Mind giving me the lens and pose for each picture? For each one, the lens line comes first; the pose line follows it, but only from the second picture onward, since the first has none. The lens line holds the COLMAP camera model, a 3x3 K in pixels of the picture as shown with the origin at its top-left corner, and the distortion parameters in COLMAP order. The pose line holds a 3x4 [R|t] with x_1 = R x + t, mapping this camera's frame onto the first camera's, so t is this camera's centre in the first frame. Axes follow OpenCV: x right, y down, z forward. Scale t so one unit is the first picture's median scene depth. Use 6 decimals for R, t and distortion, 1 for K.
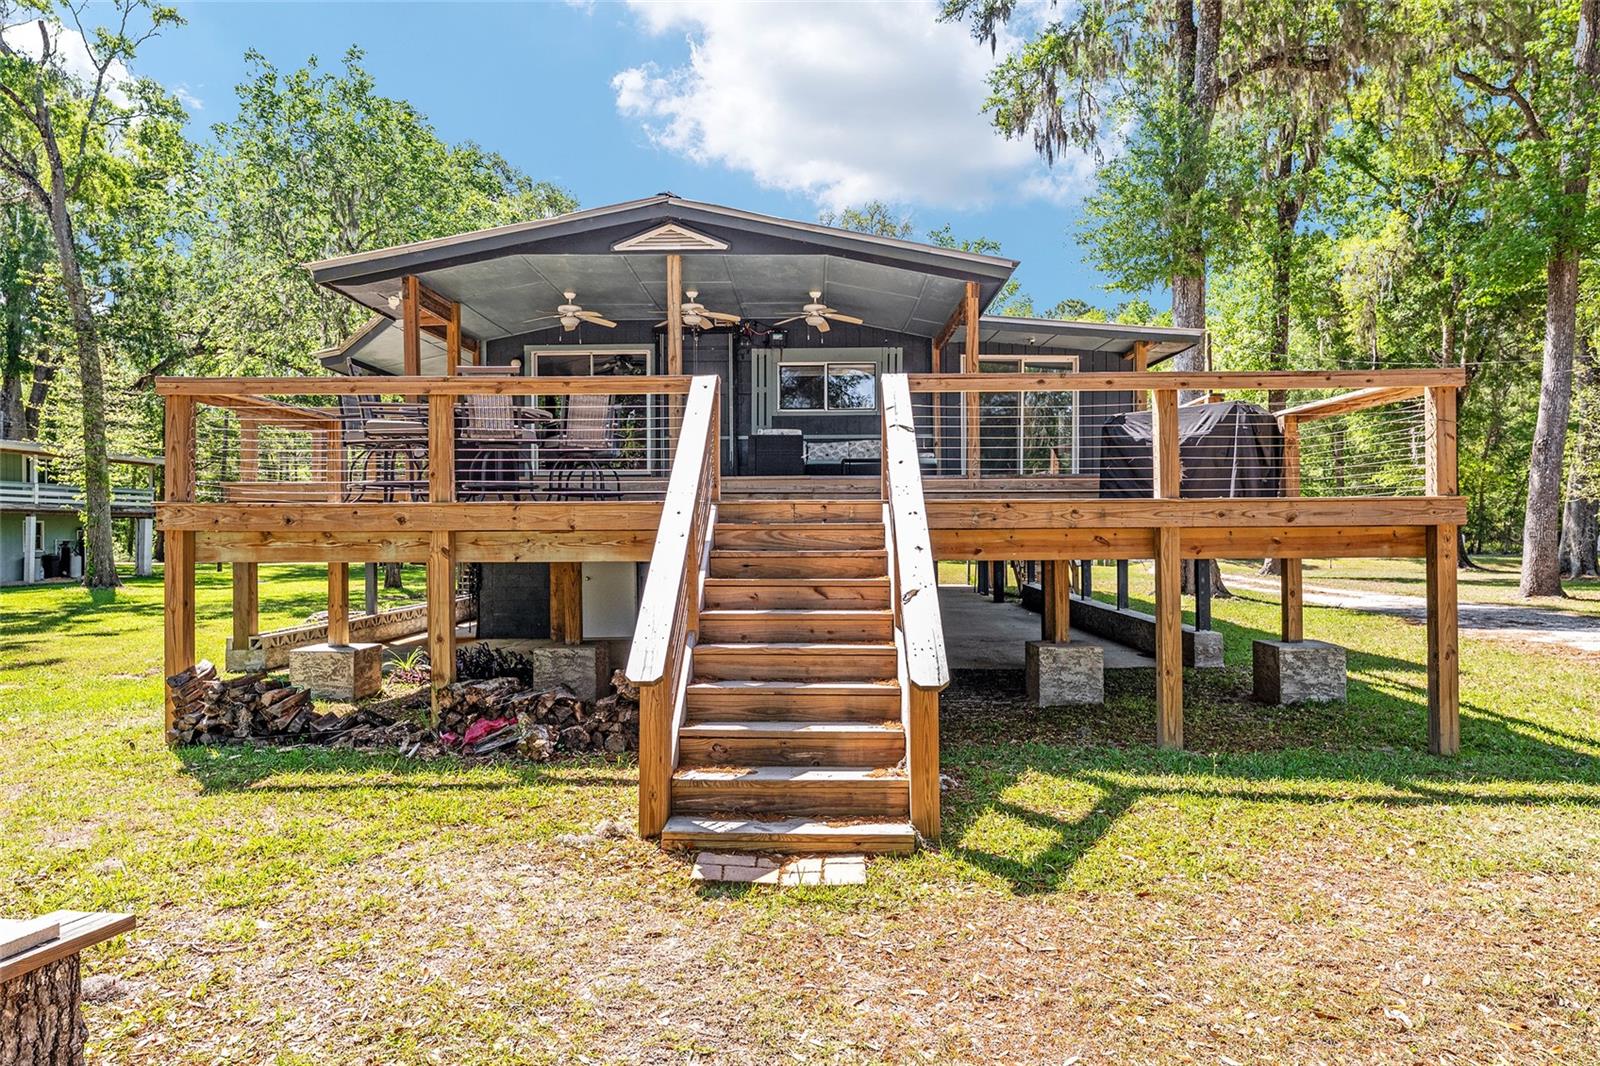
lens RADIAL K [[988.0, 0, 800.0], [0, 988.0, 533.0], [0, 0, 1]] dist [-0.037459, 0.000022]
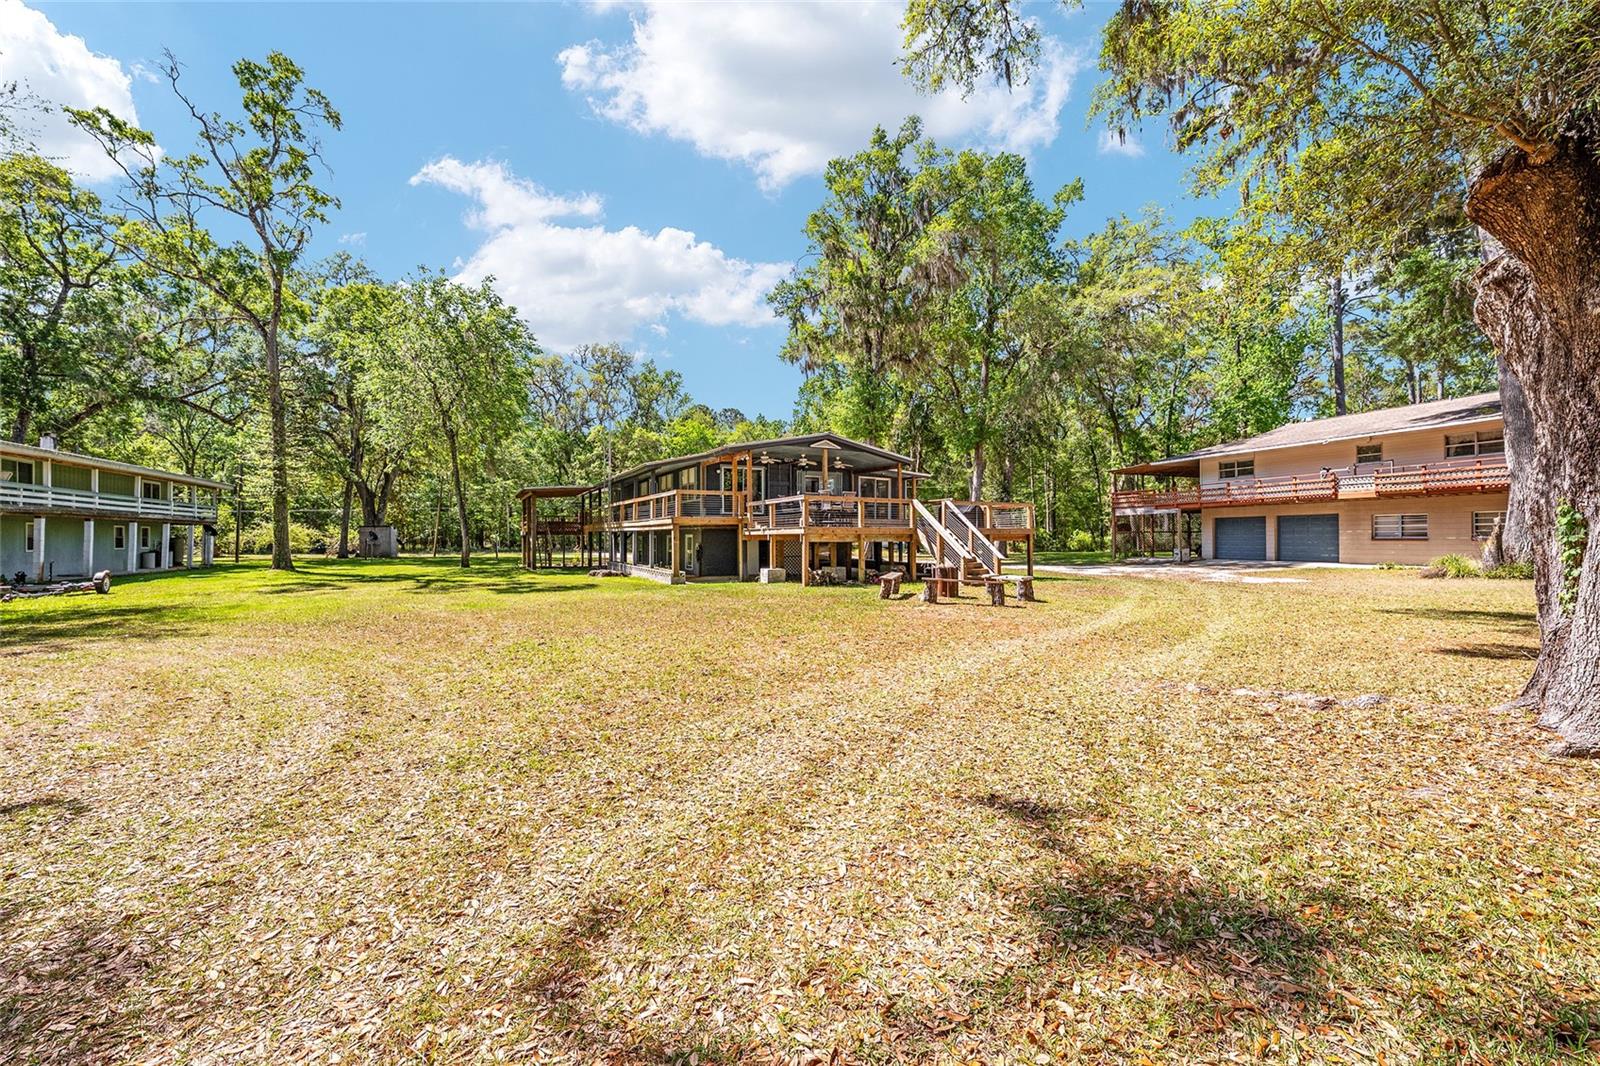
lens RADIAL K [[645.0, 0, 800.0], [0, 645.0, 533.0], [0, 0, 1]] dist [-0.025218, 0.000580]
pose [[0.875546, 0.005531, 0.483102, -1.150613], [-0.001882, 0.999966, -0.008037, 0.009024], [-0.483130, 0.006128, 0.875527, -0.765337]]
